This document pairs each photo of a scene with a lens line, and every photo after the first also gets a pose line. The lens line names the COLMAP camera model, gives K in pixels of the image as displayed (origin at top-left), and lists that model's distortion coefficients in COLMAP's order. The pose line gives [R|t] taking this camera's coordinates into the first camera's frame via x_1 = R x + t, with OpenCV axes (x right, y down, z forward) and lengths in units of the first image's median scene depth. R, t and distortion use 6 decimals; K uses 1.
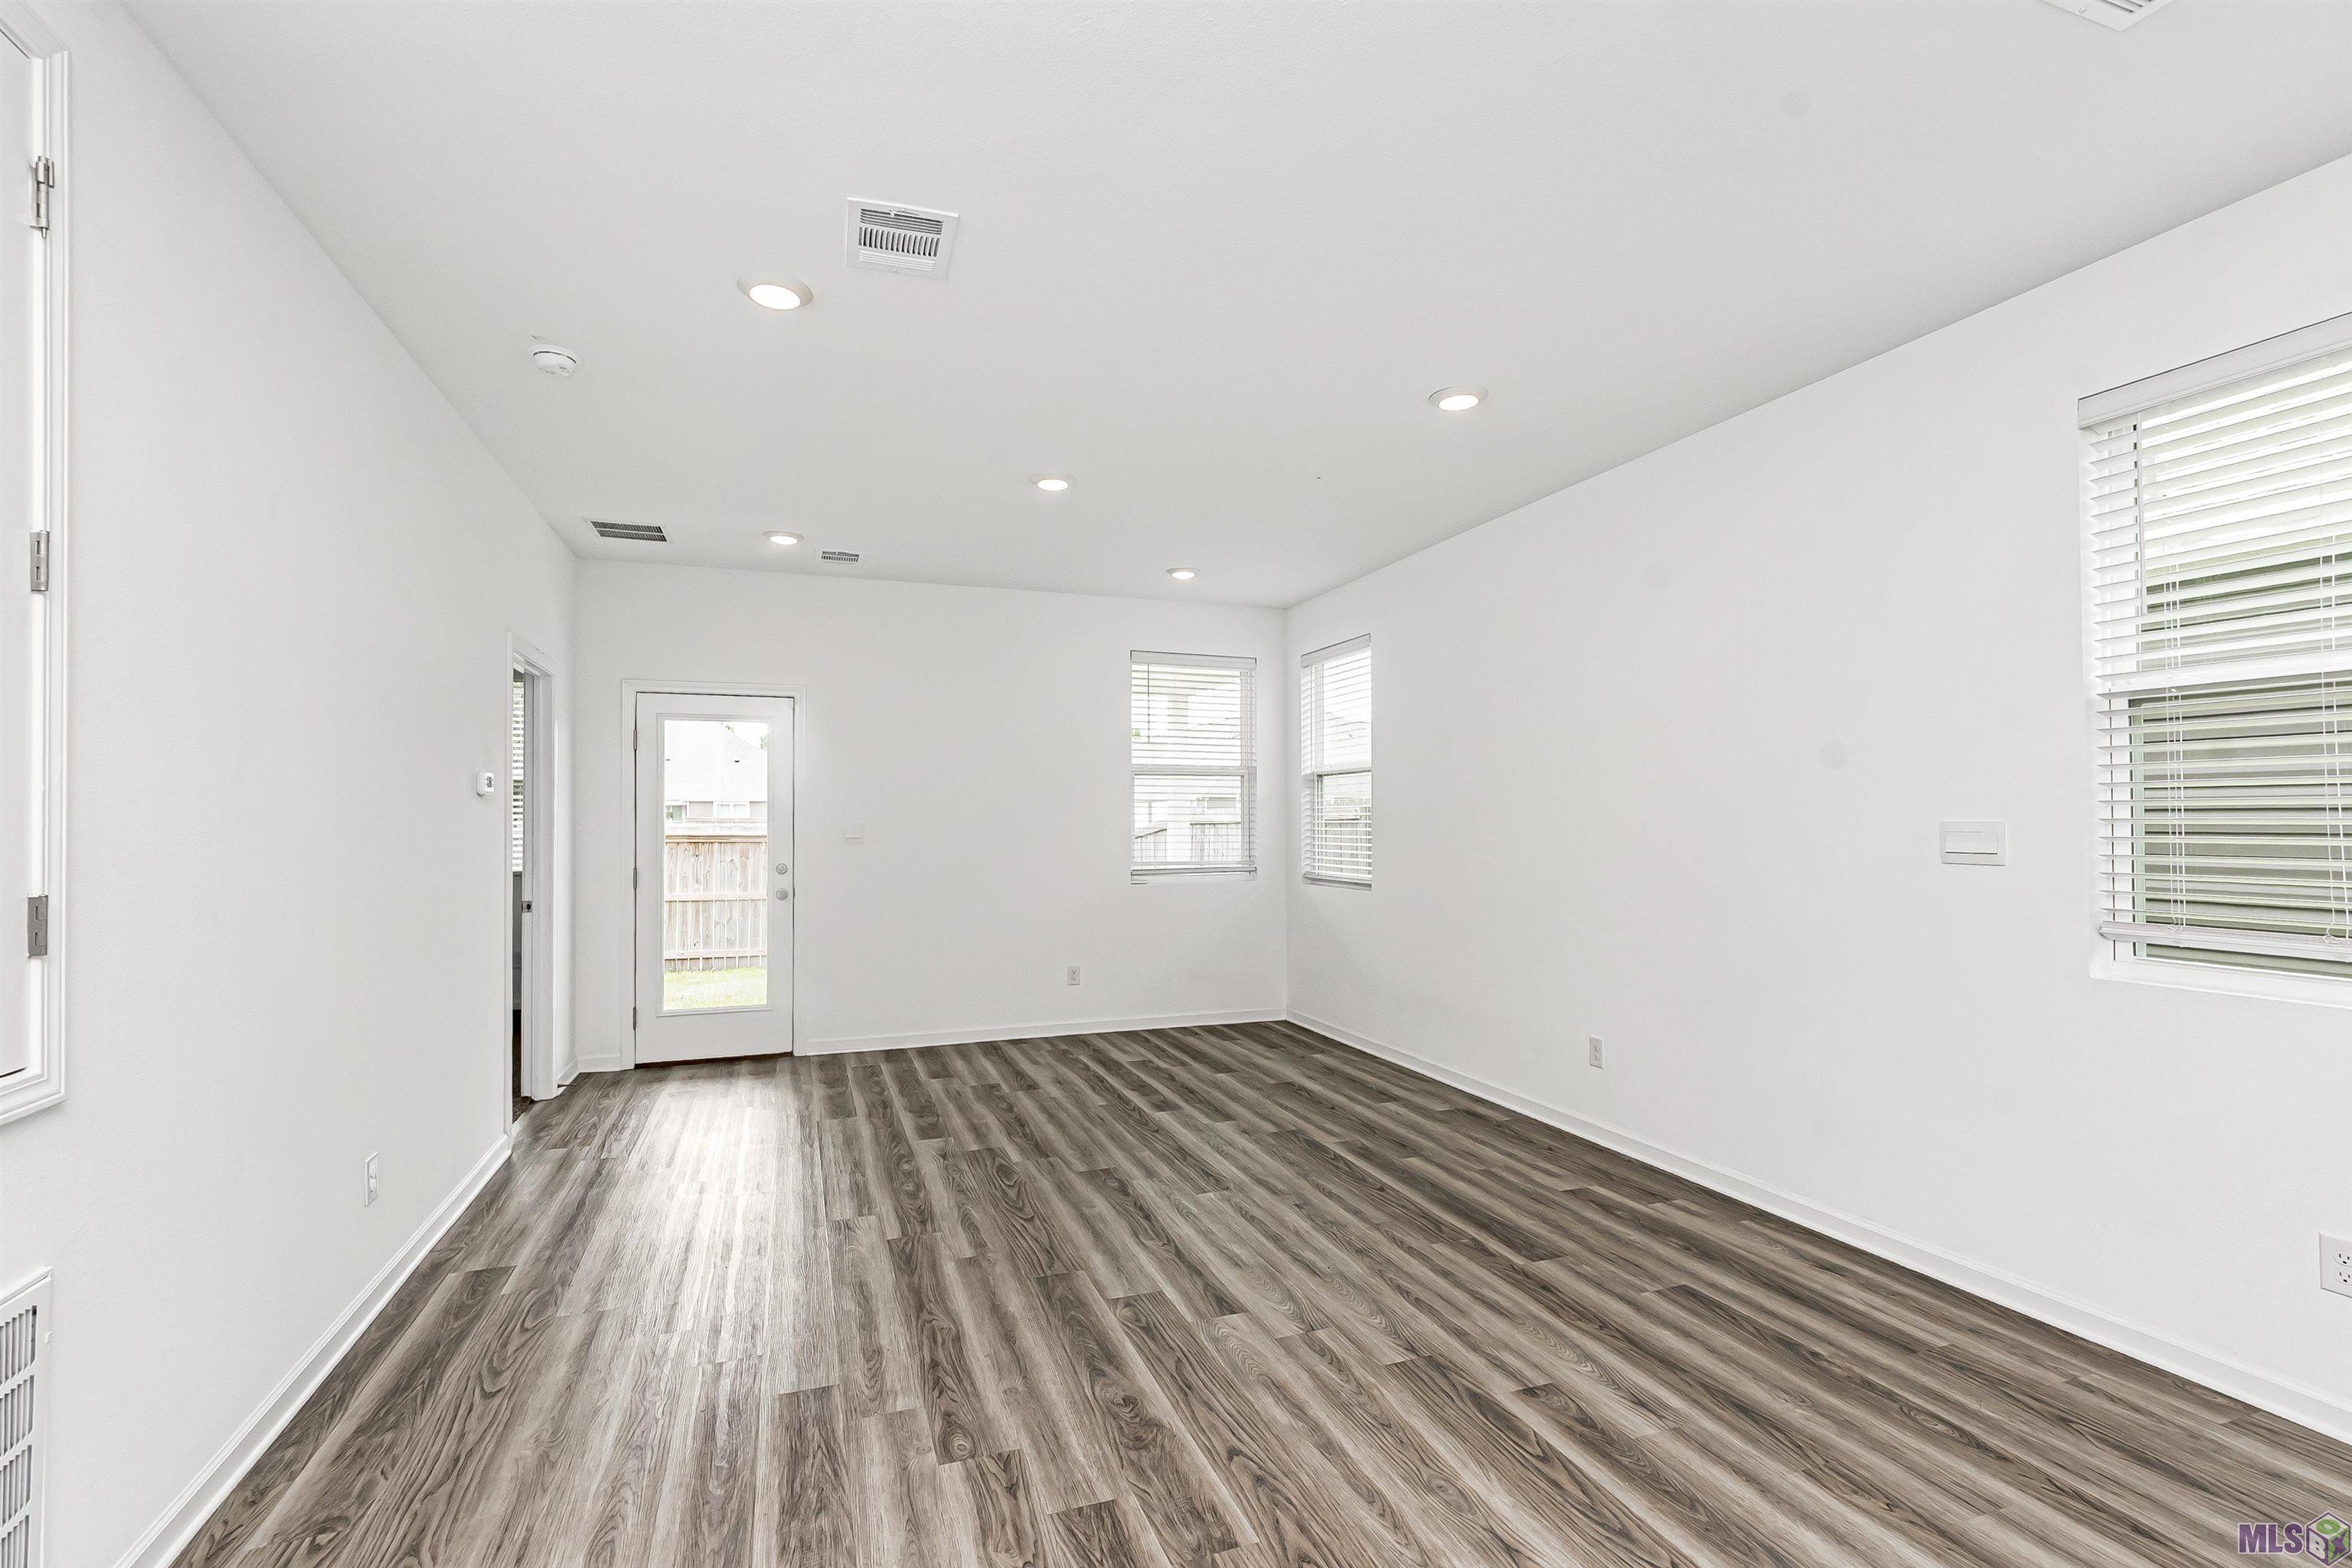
lens RADIAL K [[1077.0, 0, 1175.7], [0, 1077.0, 801.0], [0, 0, 1]] dist [-0.003755, -0.000182]
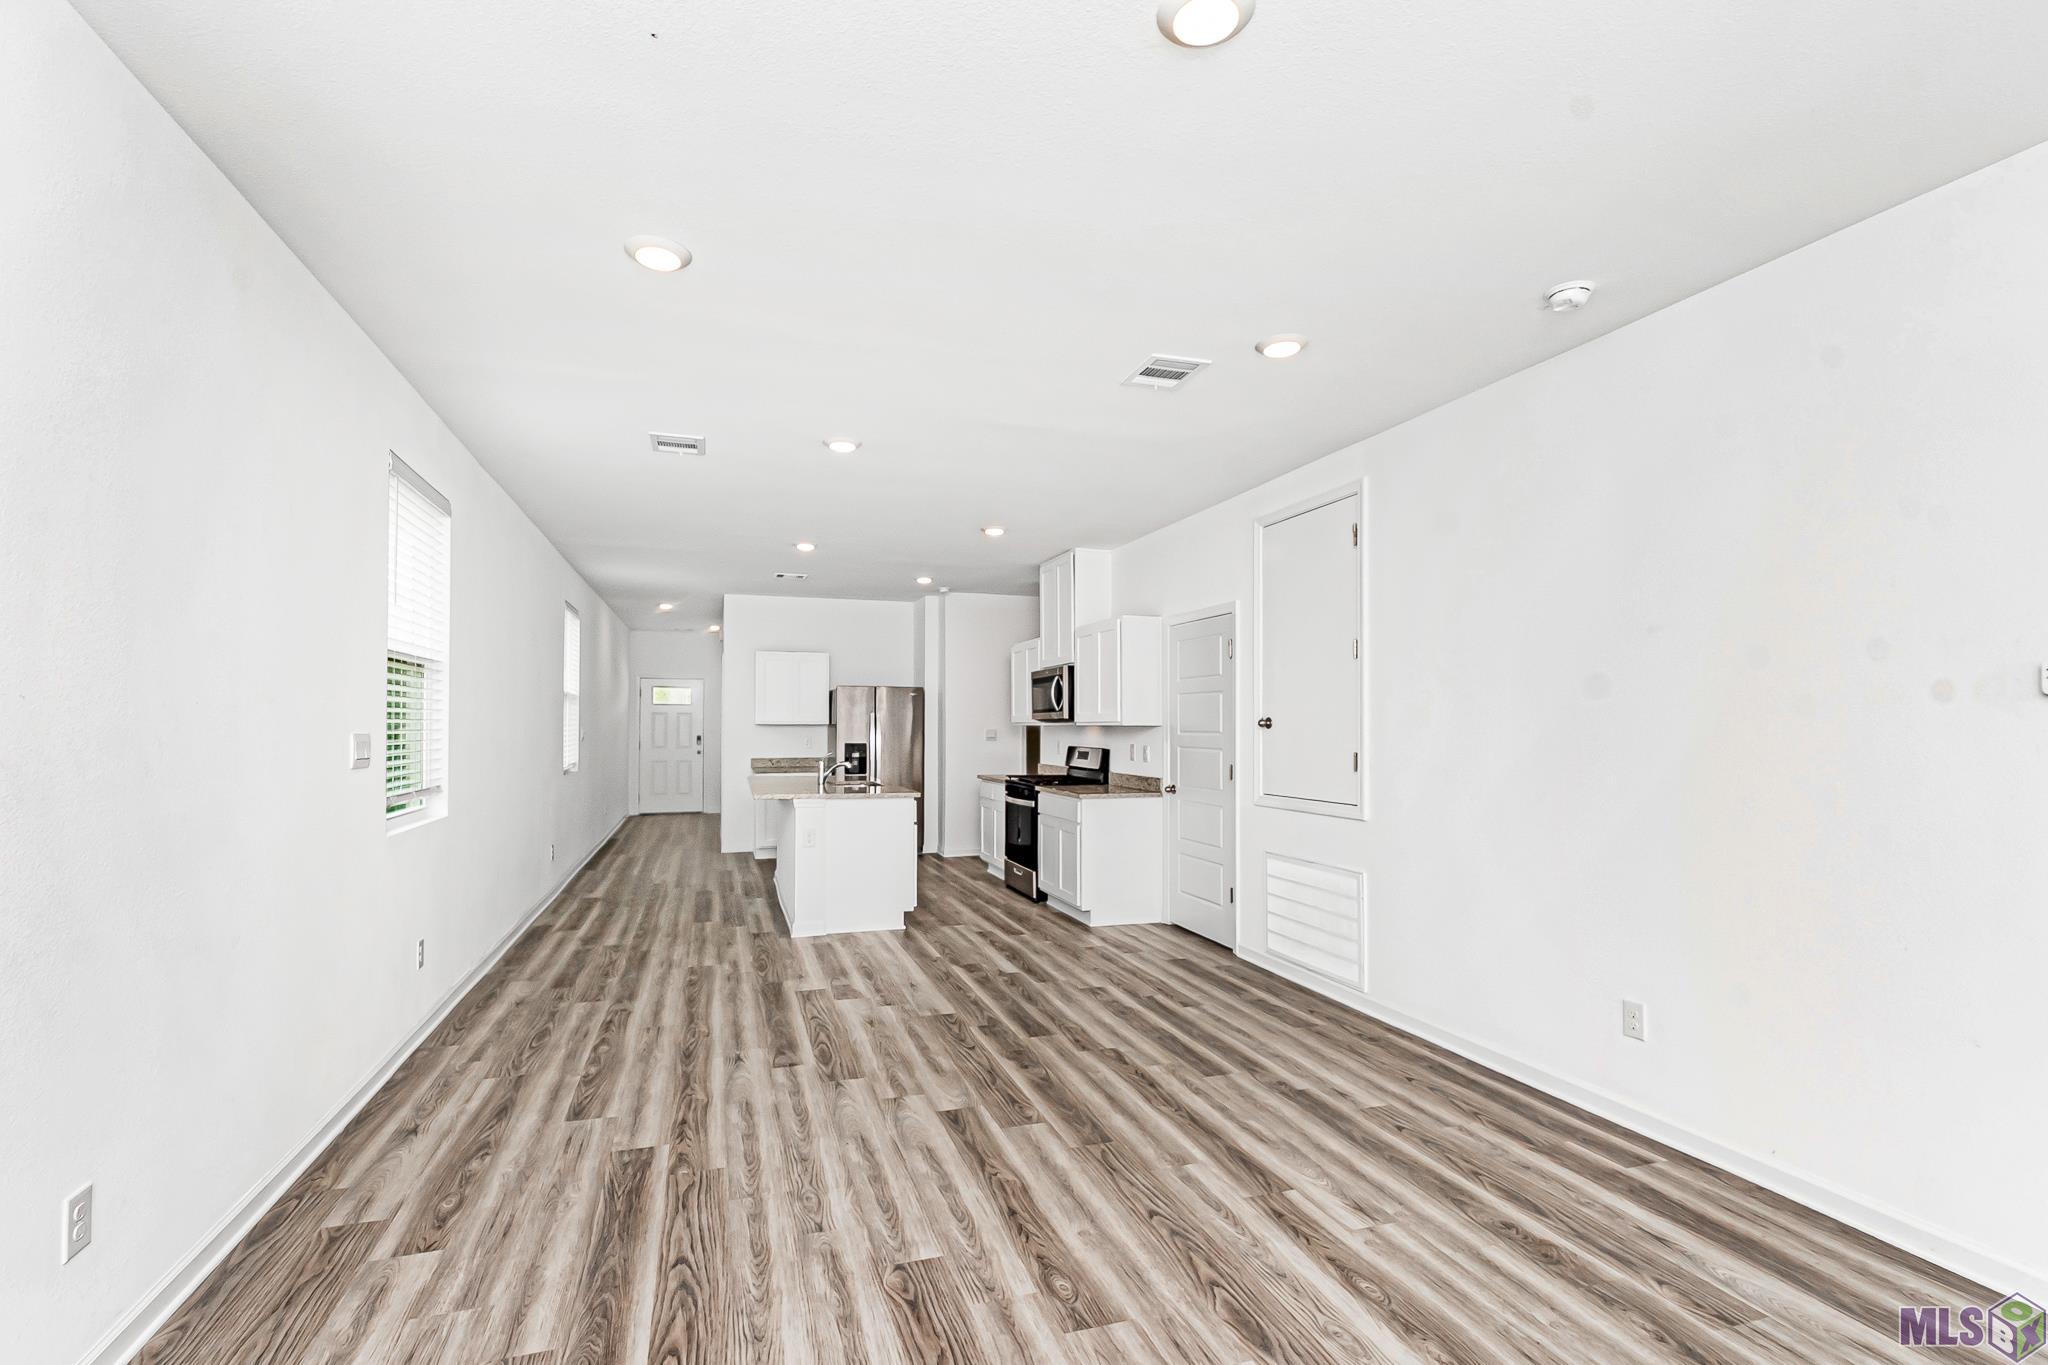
lens RADIAL K [[937.8, 0, 1018.6], [0, 937.8, 688.9], [0, 0, 1]] dist [-0.003755, -0.000182]
pose [[-0.999614, 0.001787, 0.027725, -0.063721], [0.000284, 0.998534, -0.054122, 0.025023], [-0.027782, -0.054093, -0.998149, 2.127469]]
